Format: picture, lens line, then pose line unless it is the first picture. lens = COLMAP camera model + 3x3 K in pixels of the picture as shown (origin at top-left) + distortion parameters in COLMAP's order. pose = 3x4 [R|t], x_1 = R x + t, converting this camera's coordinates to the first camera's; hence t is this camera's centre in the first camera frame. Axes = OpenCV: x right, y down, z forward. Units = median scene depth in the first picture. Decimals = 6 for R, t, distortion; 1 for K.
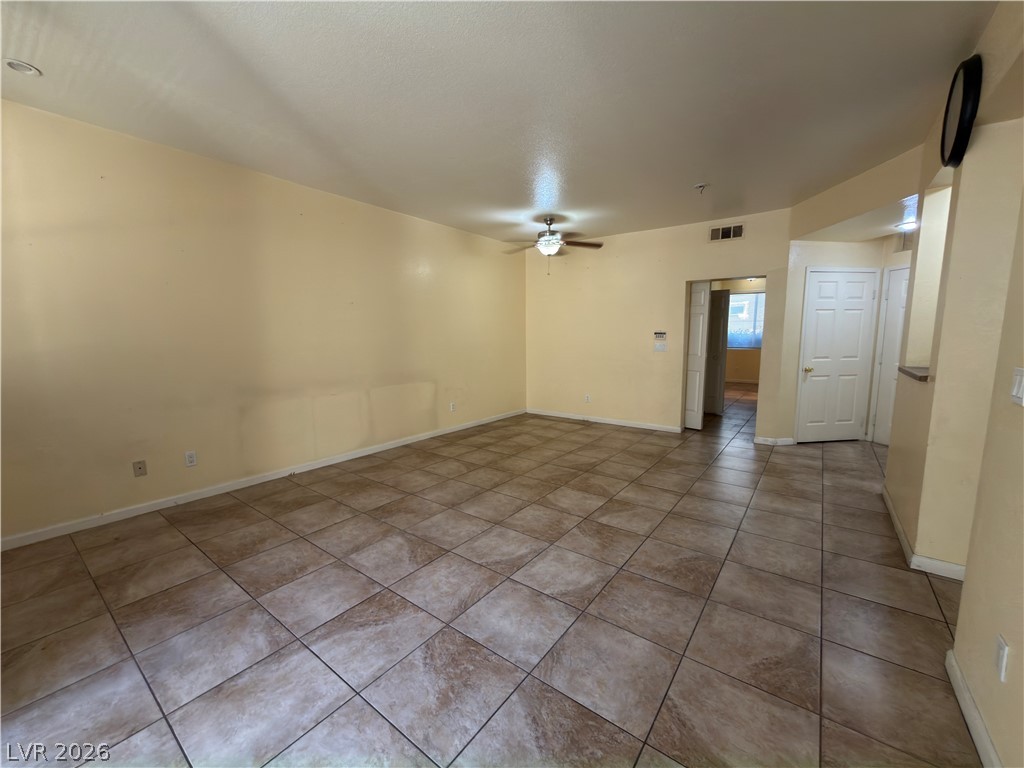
lens RADIAL K [[408.9, 0, 512.8], [0, 408.9, 383.7], [0, 0, 1]] dist [0.001197, -0.000163]
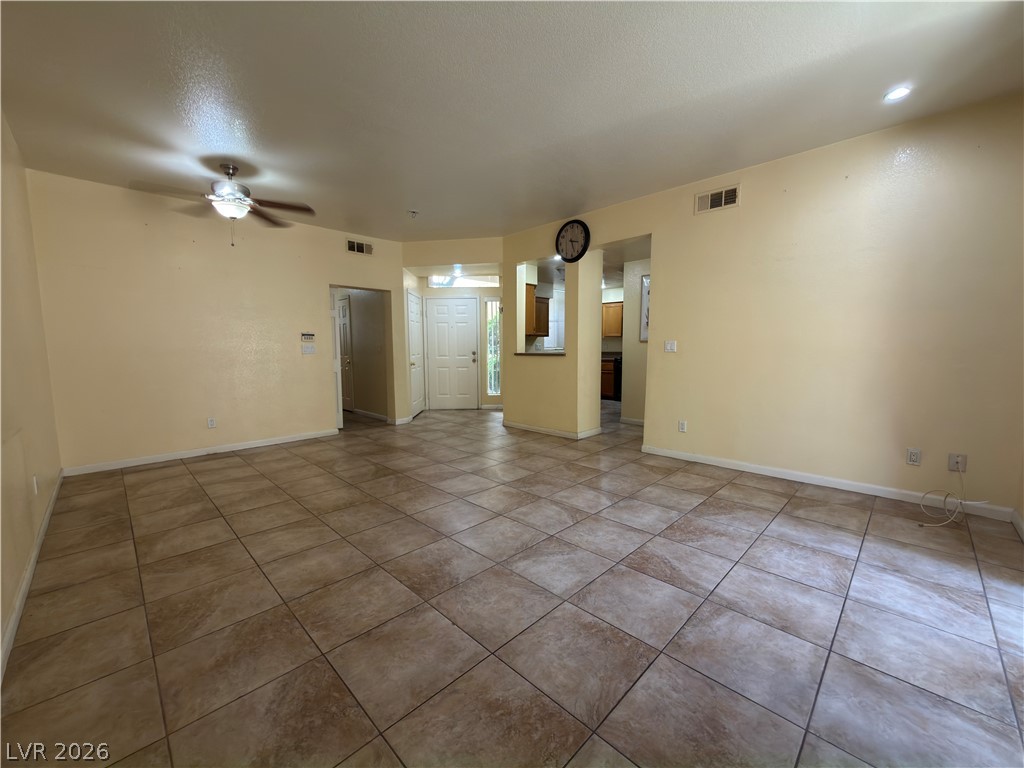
lens RADIAL K [[408.9, 0, 512.7], [0, 408.9, 382.6], [0, 0, 1]] dist [0.001197, -0.000163]
pose [[0.137679, -0.084906, 0.986831, -0.885843], [0.123520, 0.990013, 0.067947, -0.034178], [-0.982745, 0.112539, 0.146791, 0.710412]]
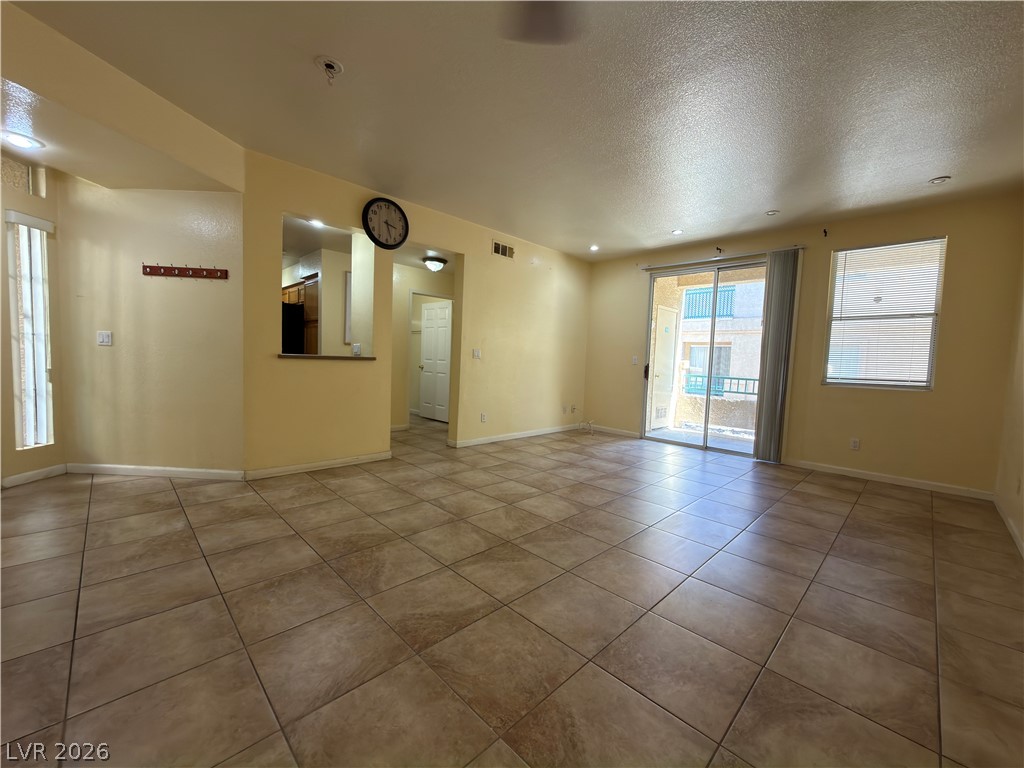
lens RADIAL K [[408.9, 0, 512.4], [0, 408.9, 382.9], [0, 0, 1]] dist [0.001197, -0.000163]
pose [[-0.988397, -0.042445, 0.145839, 0.113111], [-0.016298, 0.984255, 0.176001, -0.168768], [-0.151013, 0.171582, -0.973527, 1.944021]]
